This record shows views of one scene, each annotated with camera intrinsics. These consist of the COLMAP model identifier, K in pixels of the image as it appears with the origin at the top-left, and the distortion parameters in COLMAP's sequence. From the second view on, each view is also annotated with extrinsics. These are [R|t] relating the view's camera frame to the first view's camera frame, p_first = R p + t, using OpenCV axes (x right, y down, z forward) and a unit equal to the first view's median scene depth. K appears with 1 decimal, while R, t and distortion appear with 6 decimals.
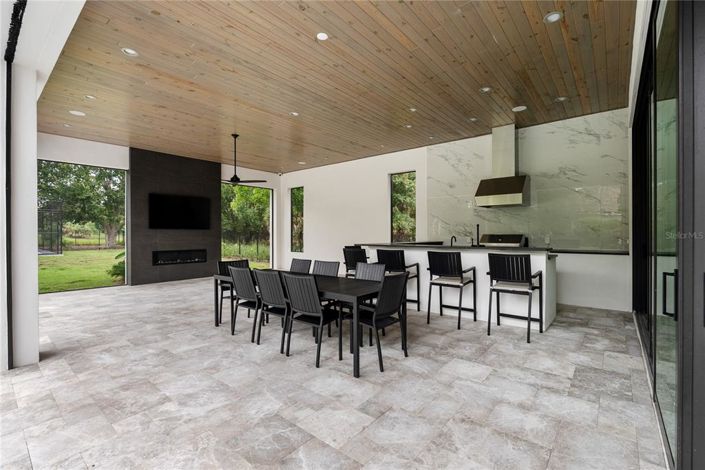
lens RADIAL K [[315.8, 0, 352.5], [0, 315.8, 235.0], [0, 0, 1]] dist [-0.001146, -0.000127]
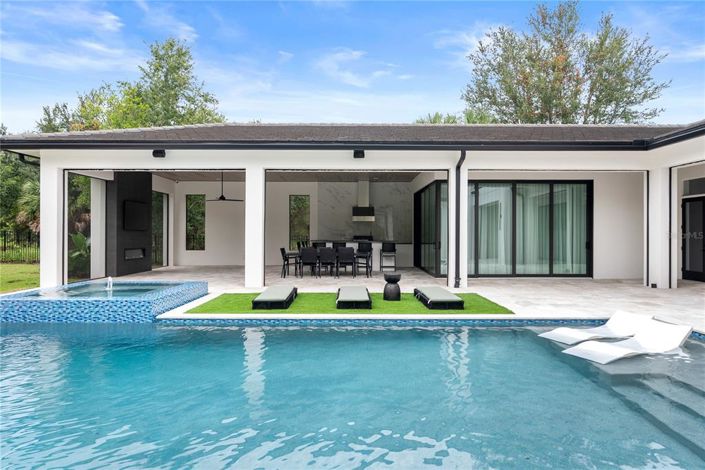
lens RADIAL K [[456.9, 0, 352.5], [0, 456.9, 235.0], [0, 0, 1]] dist [0.000535, 0.000012]
pose [[0.769226, -0.001261, 0.638975, -1.698238], [-0.001565, 0.999991, 0.003858, -0.016622], [-0.638975, -0.003968, 0.769218, -1.415959]]
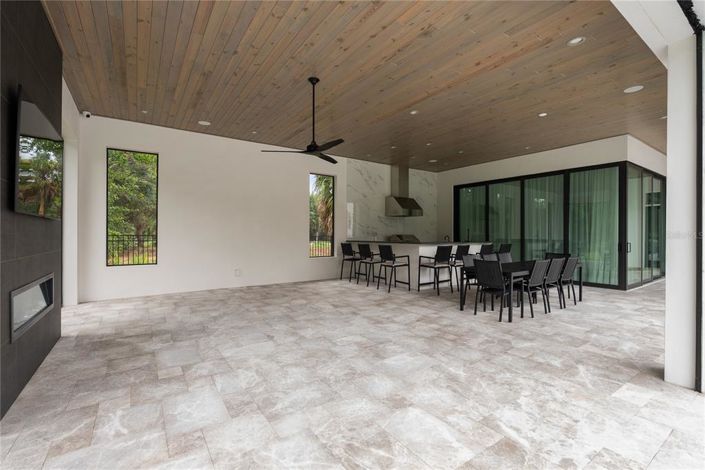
lens RADIAL K [[315.8, 0, 352.5], [0, 315.8, 235.0], [0, 0, 1]] dist [-0.001146, -0.000127]
pose [[0.268415, -0.000666, 0.963303, -1.264746], [-0.000243, 1.000000, 0.000758, -0.000638], [-0.963303, -0.000437, 0.268414, 0.980657]]
